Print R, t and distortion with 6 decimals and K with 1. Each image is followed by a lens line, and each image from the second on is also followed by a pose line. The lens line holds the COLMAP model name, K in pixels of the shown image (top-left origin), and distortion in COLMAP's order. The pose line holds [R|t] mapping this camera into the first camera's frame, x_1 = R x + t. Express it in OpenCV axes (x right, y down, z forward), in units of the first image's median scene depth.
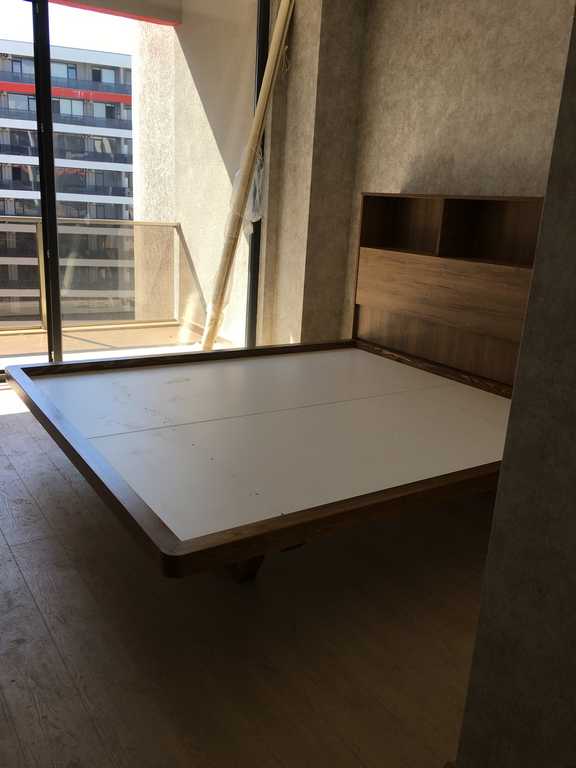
lens RADIAL K [[648.0, 0, 288.0], [0, 648.0, 384.0], [0, 0, 1]] dist [0.077885, -0.106057]
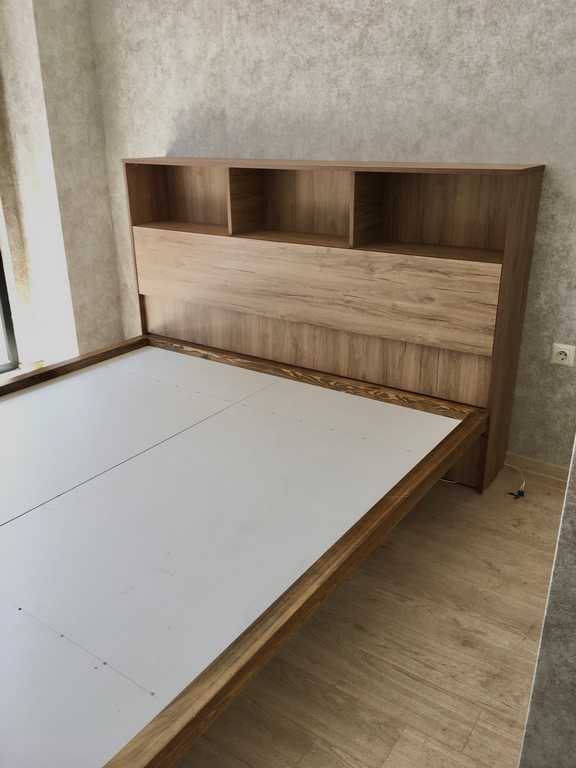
lens RADIAL K [[648.0, 0, 288.0], [0, 648.0, 384.0], [0, 0, 1]] dist [0.077885, -0.106057]
pose [[0.924206, -0.194929, 0.328399, -0.018276], [0.158959, 0.978244, 0.133304, -0.097389], [-0.347239, -0.070999, 0.935085, 0.147465]]
